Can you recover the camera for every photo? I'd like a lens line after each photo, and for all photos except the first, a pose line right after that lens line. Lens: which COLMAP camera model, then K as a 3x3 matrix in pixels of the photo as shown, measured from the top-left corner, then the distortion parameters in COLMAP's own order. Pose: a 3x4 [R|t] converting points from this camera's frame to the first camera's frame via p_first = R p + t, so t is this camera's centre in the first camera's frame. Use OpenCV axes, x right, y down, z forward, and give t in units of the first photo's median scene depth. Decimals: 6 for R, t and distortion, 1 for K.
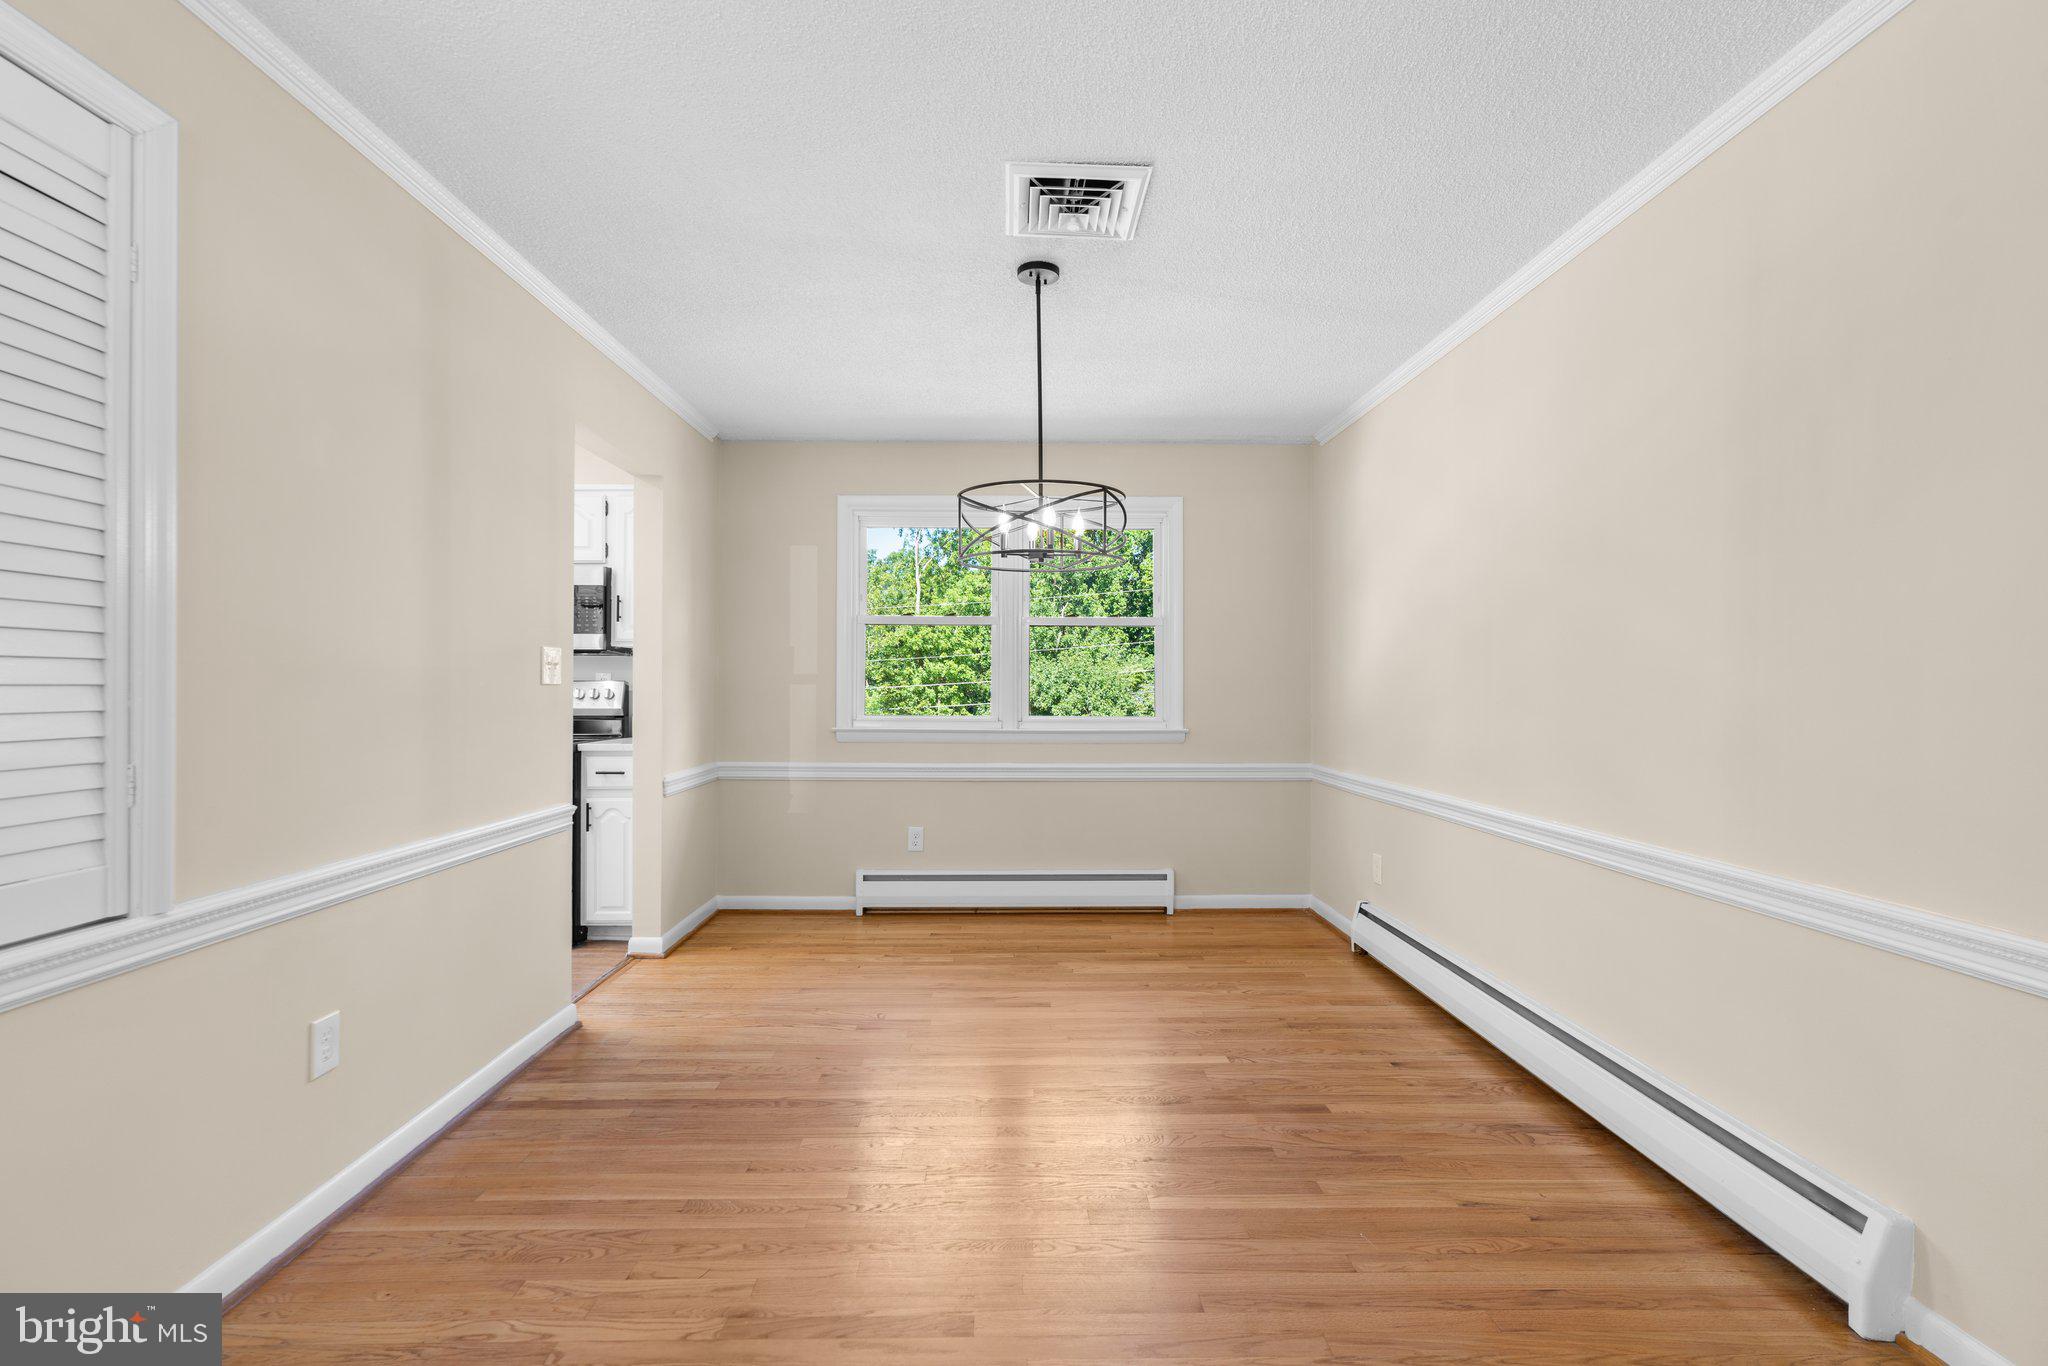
lens RADIAL K [[910.1, 0, 1004.1], [0, 910.1, 680.3], [0, 0, 1]] dist [-0.022908, 0.011750]
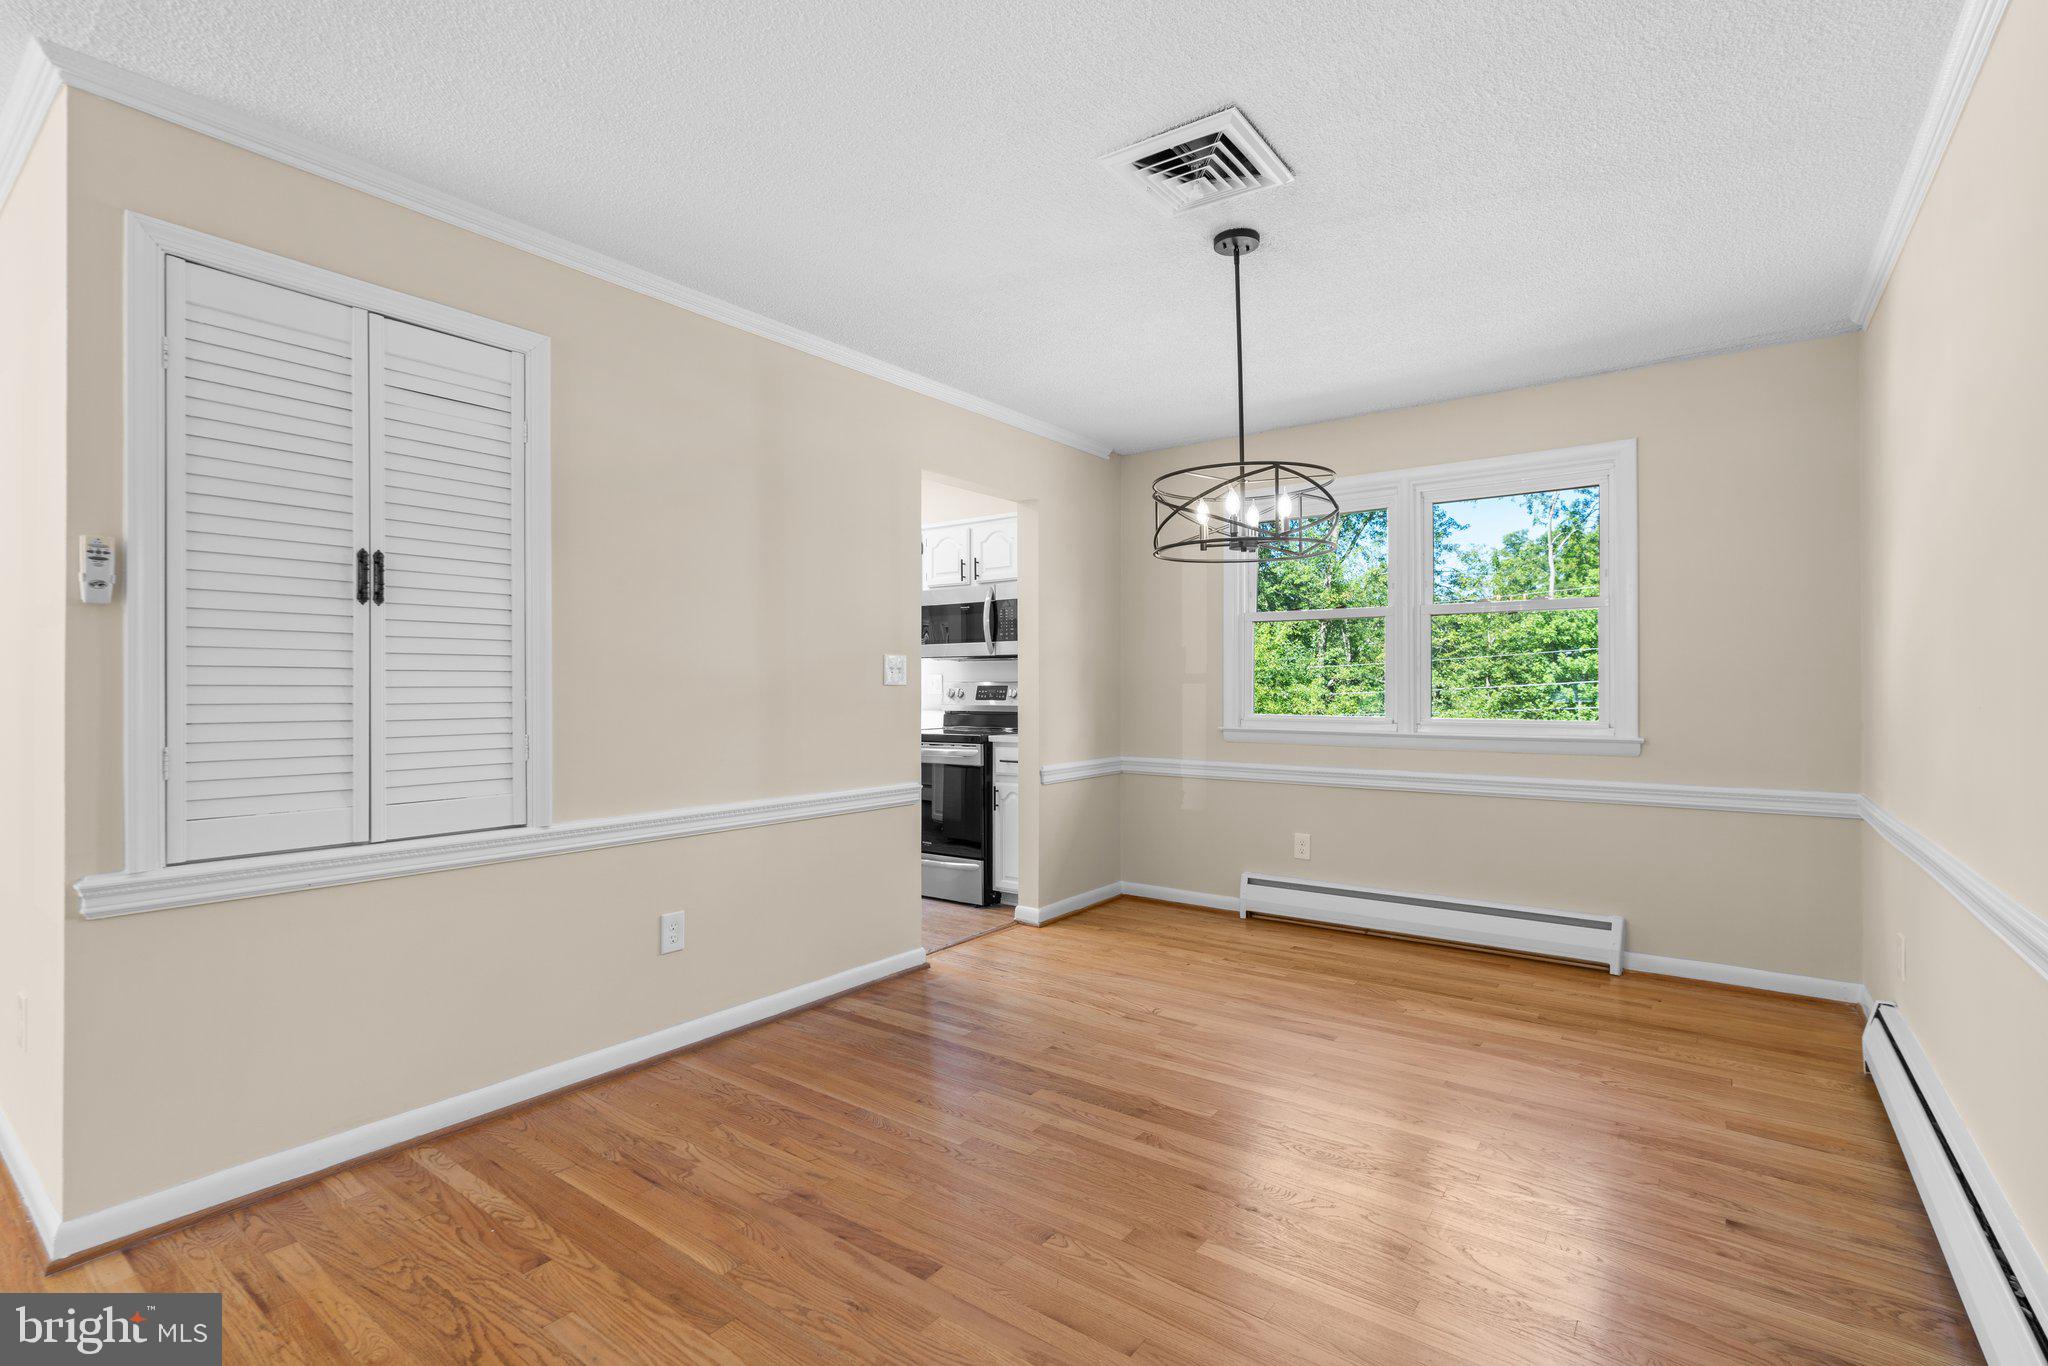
lens RADIAL K [[921.0, 0, 1027.5], [0, 921.0, 684.8], [0, 0, 1]] dist [-0.018561, 0.012689]
pose [[0.798332, -0.005161, -0.602196, 0.318290], [0.008486, 0.999960, 0.002681, 0.002090], [0.602158, -0.007251, 0.798344, 0.084398]]
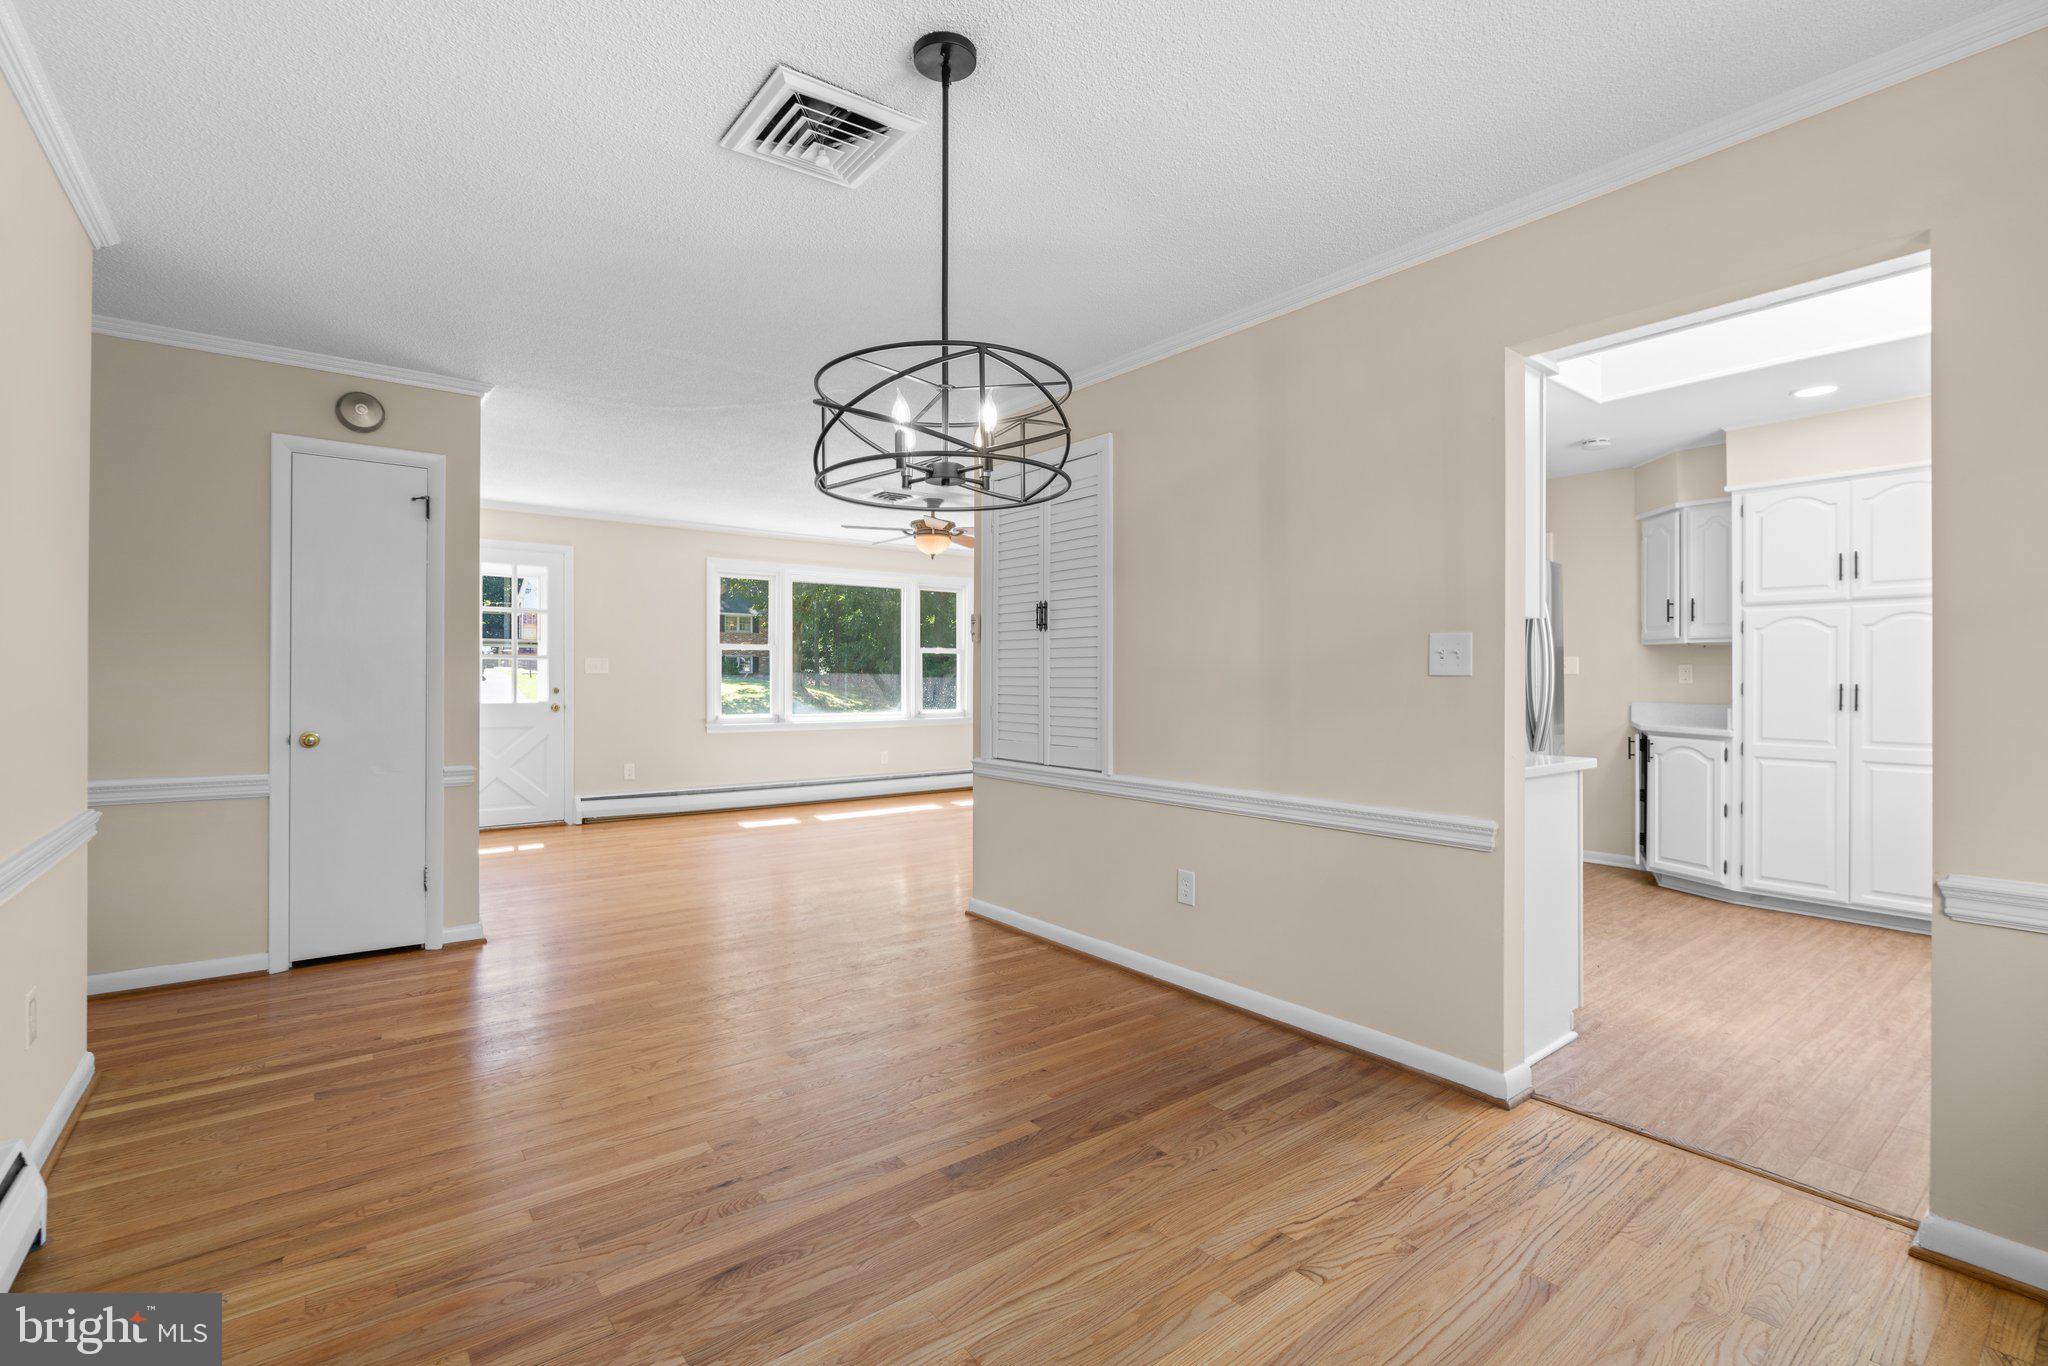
lens RADIAL K [[921.0, 0, 1027.5], [0, 921.0, 684.8], [0, 0, 1]] dist [-0.018561, 0.012689]
pose [[-0.783372, -0.001157, -0.621552, 0.299180], [-0.001605, 0.999999, 0.000162, 0.010078], [0.621551, 0.001124, -0.783373, 1.147660]]
